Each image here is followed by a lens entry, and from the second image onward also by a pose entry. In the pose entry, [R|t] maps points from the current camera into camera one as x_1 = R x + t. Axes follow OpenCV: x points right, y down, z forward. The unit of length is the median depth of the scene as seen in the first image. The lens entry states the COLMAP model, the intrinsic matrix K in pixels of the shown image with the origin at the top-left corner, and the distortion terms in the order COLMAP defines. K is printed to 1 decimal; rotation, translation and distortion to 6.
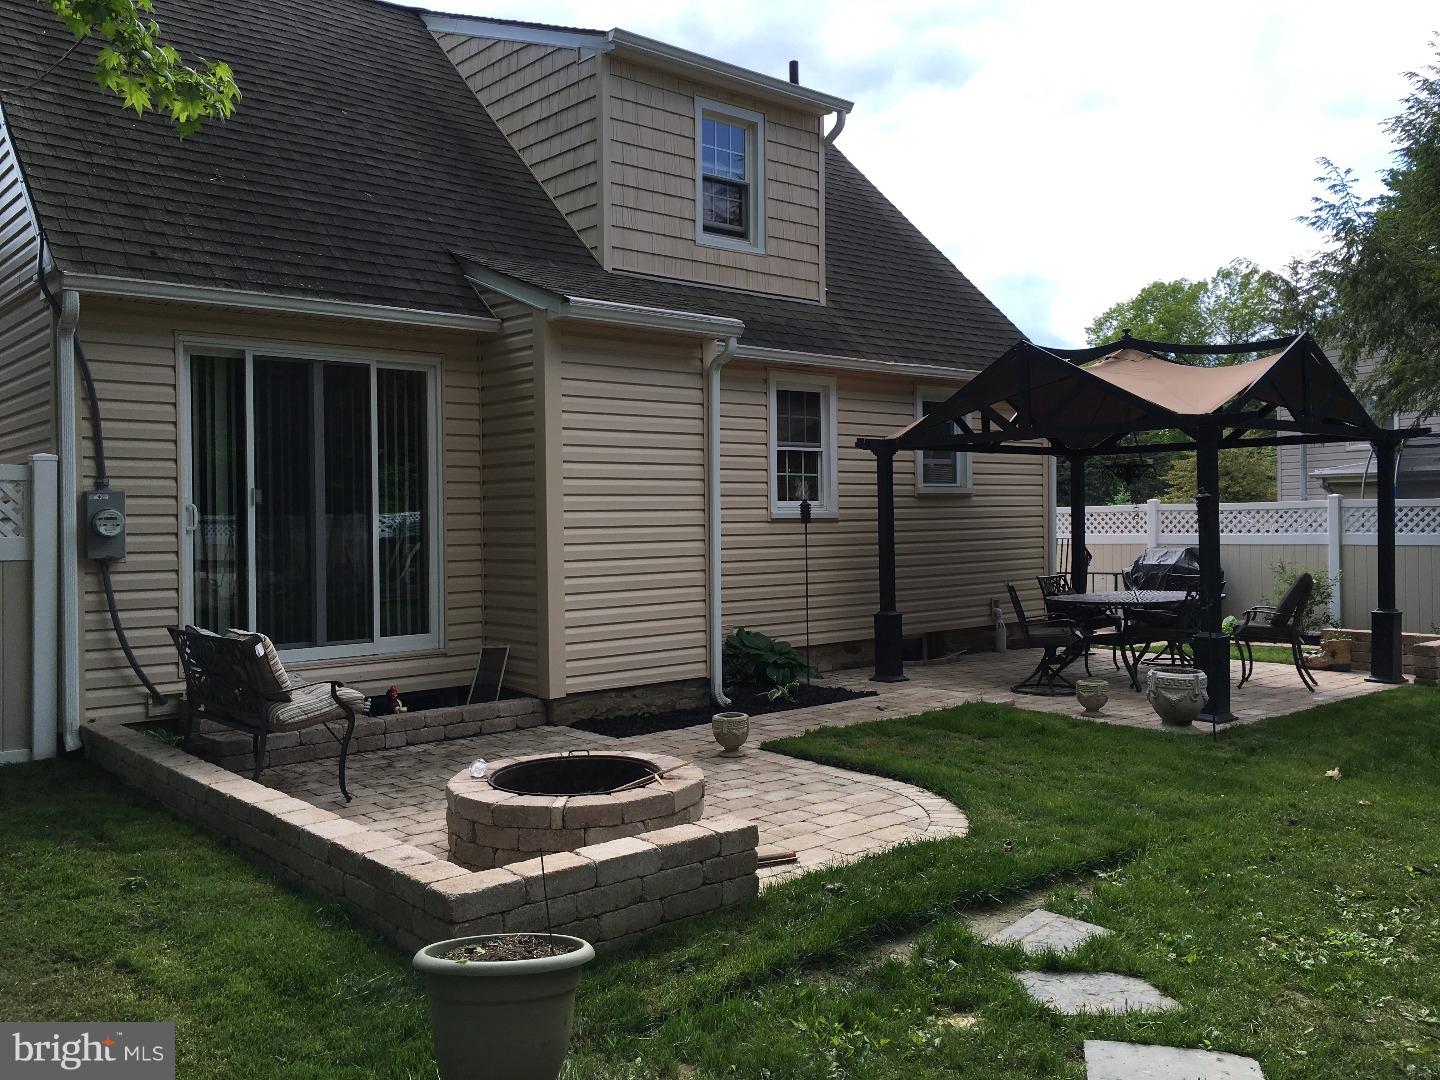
lens RADIAL K [[1231.7, 0, 719.8], [0, 1231.7, 536.1], [0, 0, 1]] dist [0.065017, -0.093920]
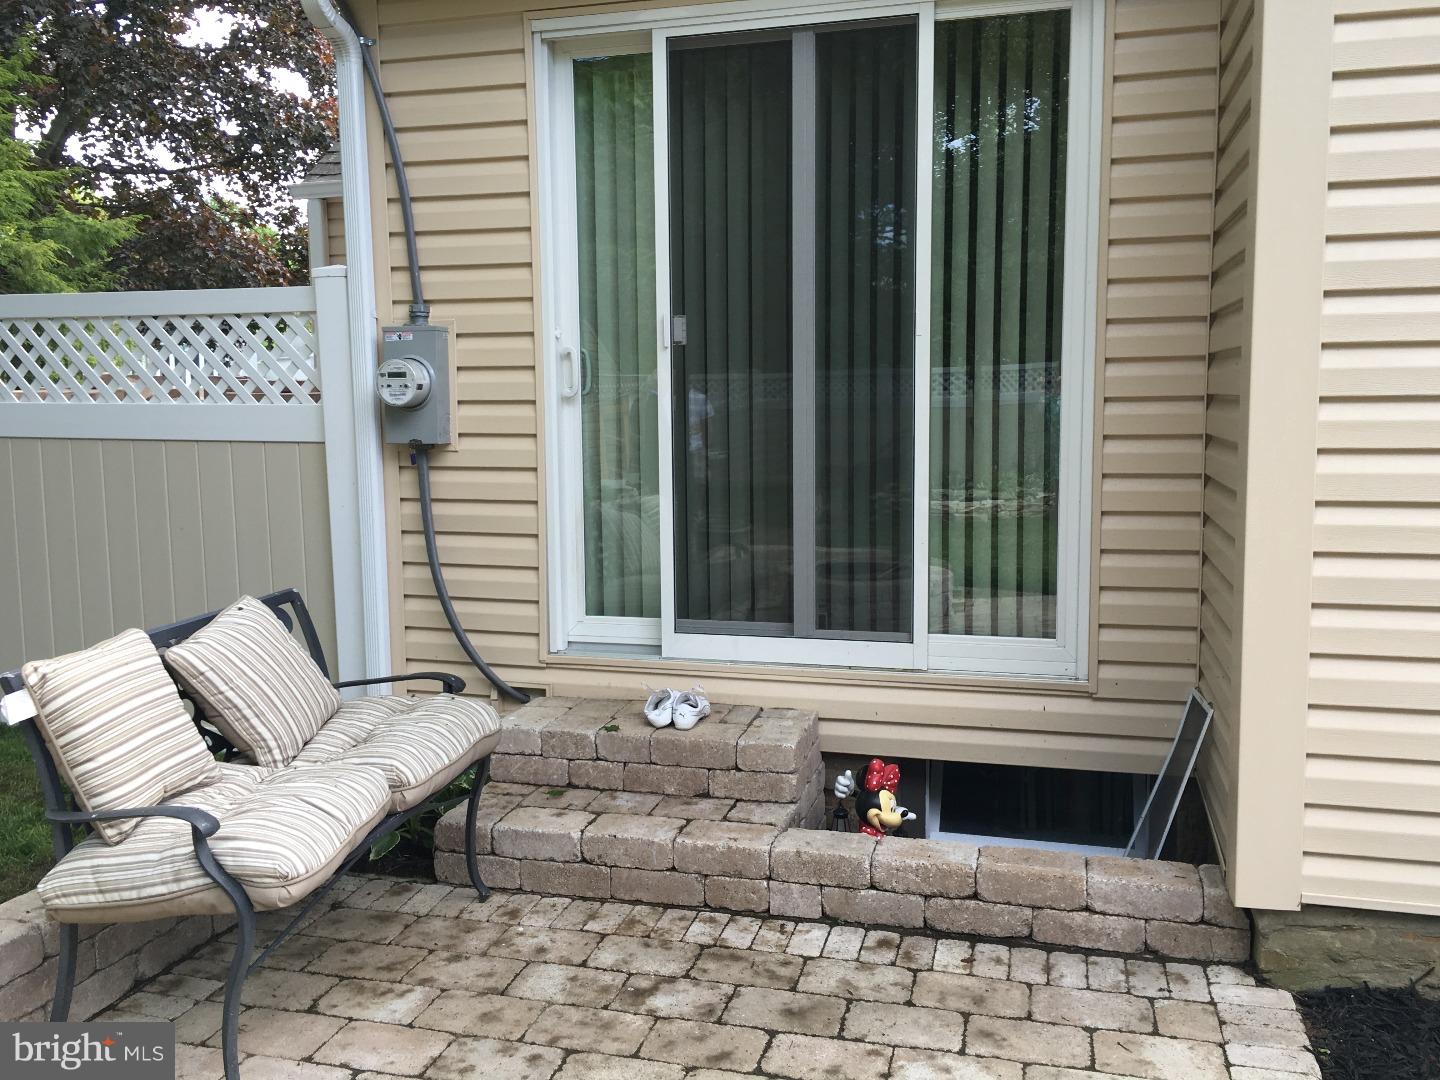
lens RADIAL K [[1231.7, 0, 672.4], [0, 1231.7, 519.1], [0, 0, 1]] dist [0.065017, -0.093920]
pose [[0.558521, 0.092763, -0.824287, 0.049582], [-0.010332, 0.994428, 0.104910, -0.008131], [0.829426, -0.050078, 0.556367, 0.723938]]
